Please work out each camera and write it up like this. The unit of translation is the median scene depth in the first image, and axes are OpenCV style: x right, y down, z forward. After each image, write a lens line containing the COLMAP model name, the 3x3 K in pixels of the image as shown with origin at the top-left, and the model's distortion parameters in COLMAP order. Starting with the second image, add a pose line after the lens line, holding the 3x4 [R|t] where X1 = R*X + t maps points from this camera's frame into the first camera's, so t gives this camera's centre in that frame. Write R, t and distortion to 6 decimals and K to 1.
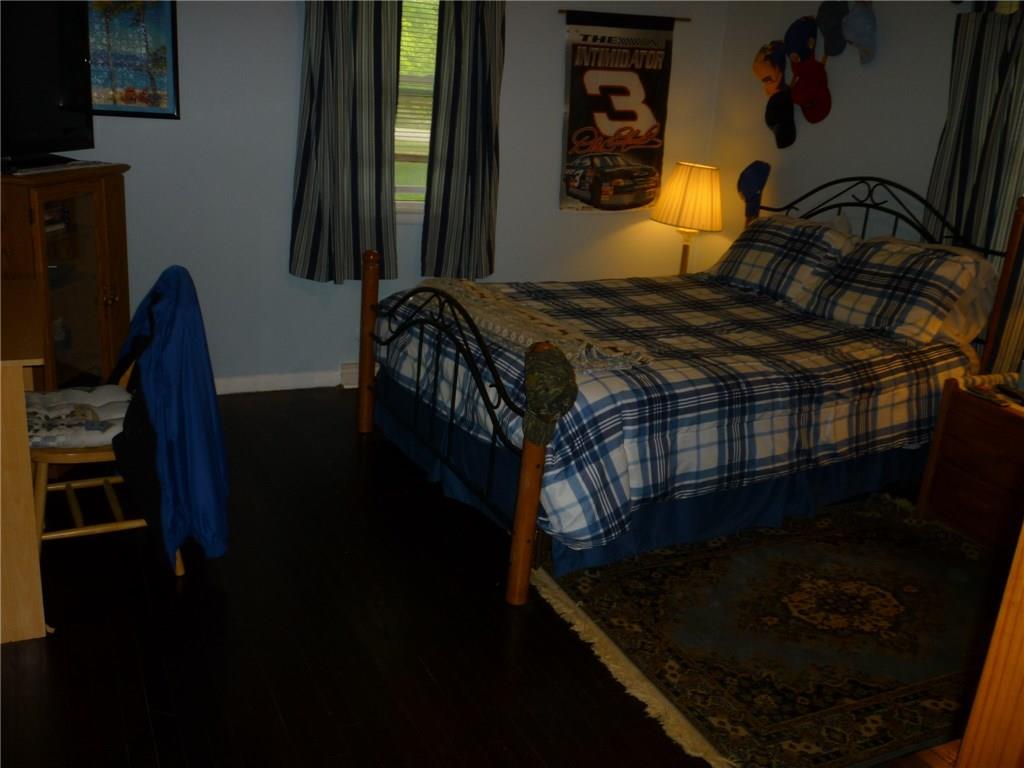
lens RADIAL K [[887.6, 0, 502.9], [0, 887.6, 381.1], [0, 0, 1]] dist [-0.046887, 0.022140]
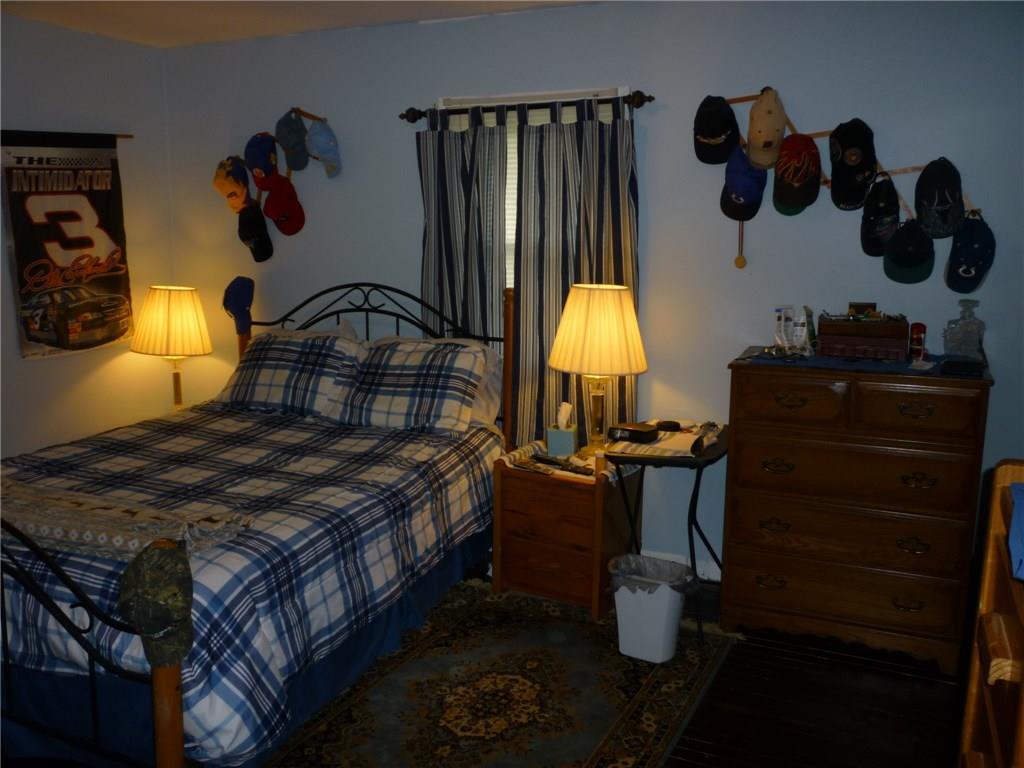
lens RADIAL K [[887.6, 0, 511.3], [0, 887.6, 390.7], [0, 0, 1]] dist [-0.046887, 0.022140]
pose [[0.779447, -0.177933, 0.600668, -0.112341], [0.231400, 0.972783, -0.012110, -0.063687], [-0.582165, 0.148433, 0.799407, 0.092340]]
